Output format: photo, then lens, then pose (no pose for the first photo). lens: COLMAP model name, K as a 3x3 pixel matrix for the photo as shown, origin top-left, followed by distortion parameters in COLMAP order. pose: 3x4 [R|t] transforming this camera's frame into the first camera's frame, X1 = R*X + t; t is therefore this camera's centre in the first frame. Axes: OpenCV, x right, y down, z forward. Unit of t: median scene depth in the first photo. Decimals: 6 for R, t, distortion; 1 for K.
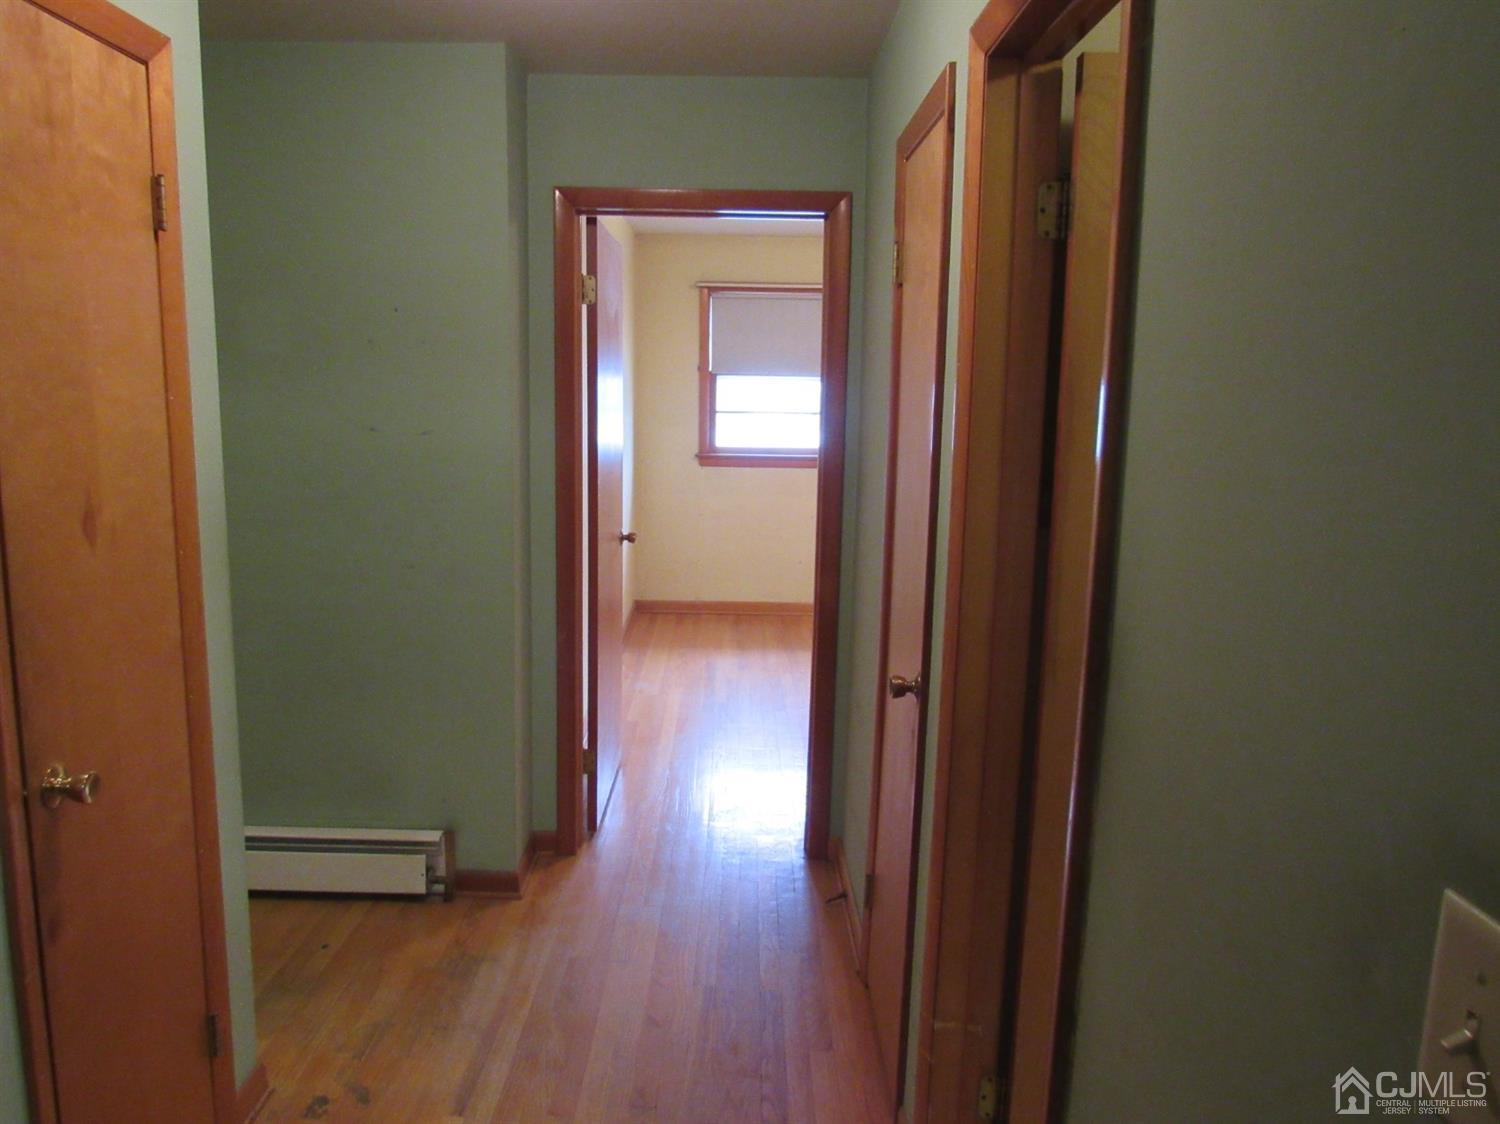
lens RADIAL K [[1079.3, 0, 750.0], [0, 1079.3, 562.0], [0, 0, 1]] dist [-0.009485, -0.004886]
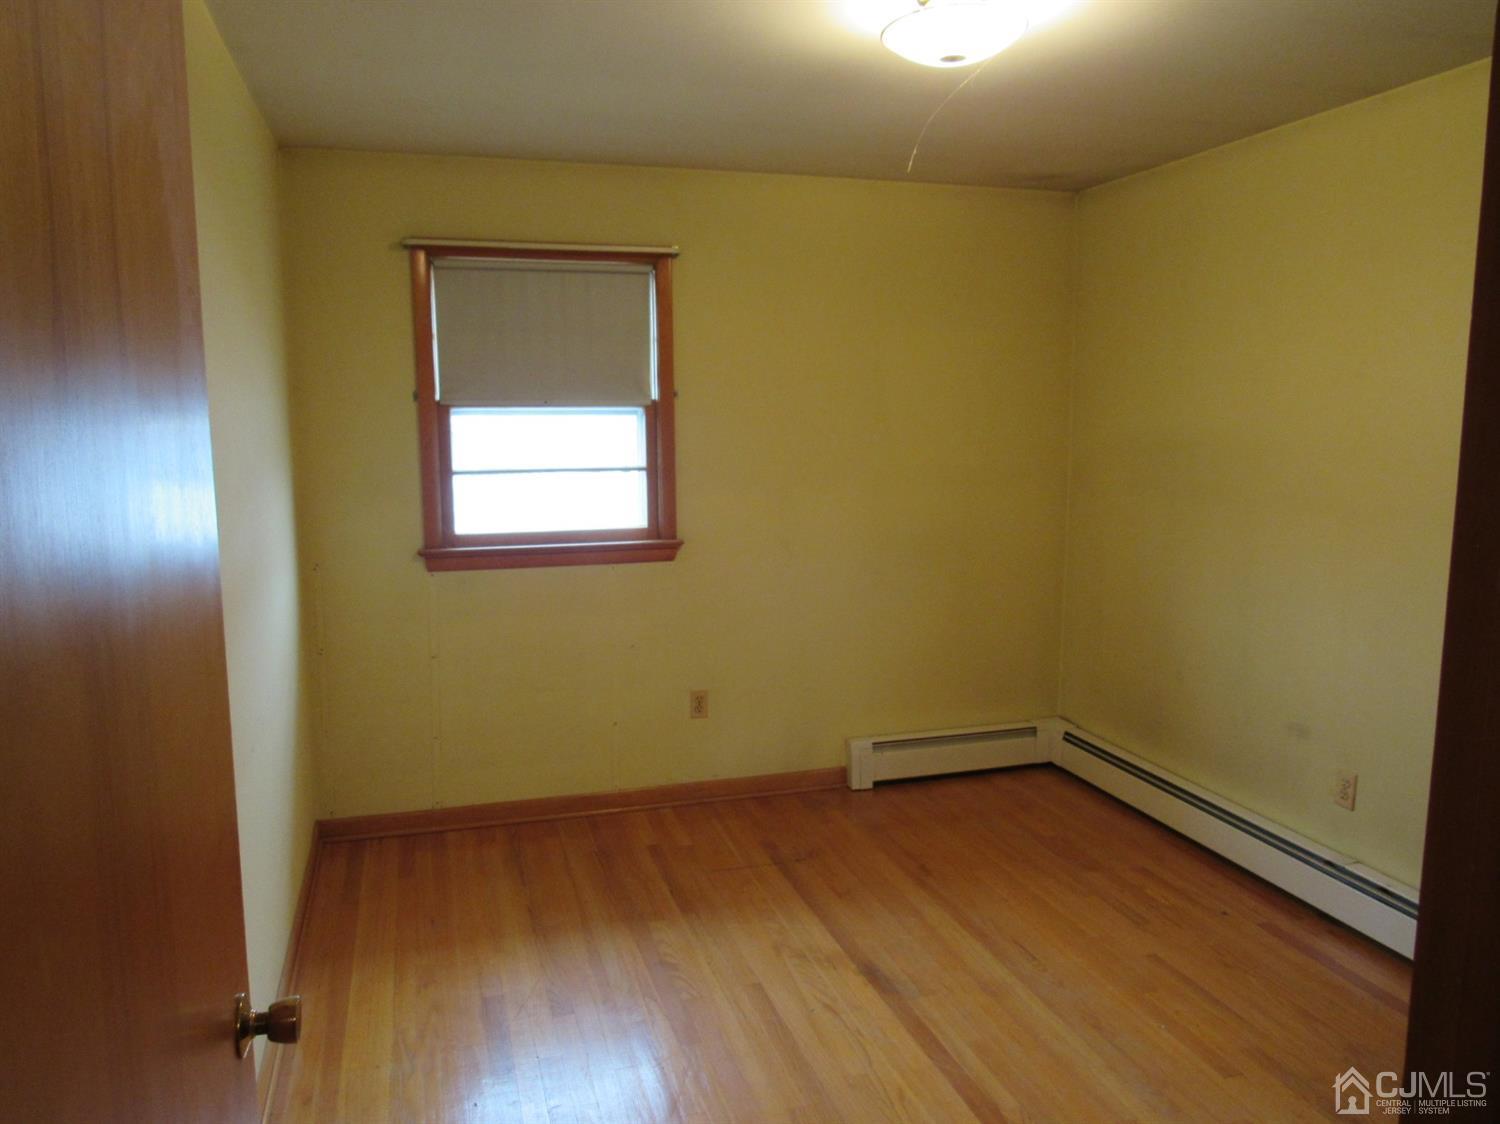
lens RADIAL K [[1079.3, 0, 750.0], [0, 1079.3, 562.0], [0, 0, 1]] dist [-0.009485, -0.004886]
pose [[0.959687, -0.059435, 0.274716, -0.039513], [0.068462, 0.997380, -0.023379, -0.069706], [-0.272607, 0.041244, 0.961241, 0.424508]]
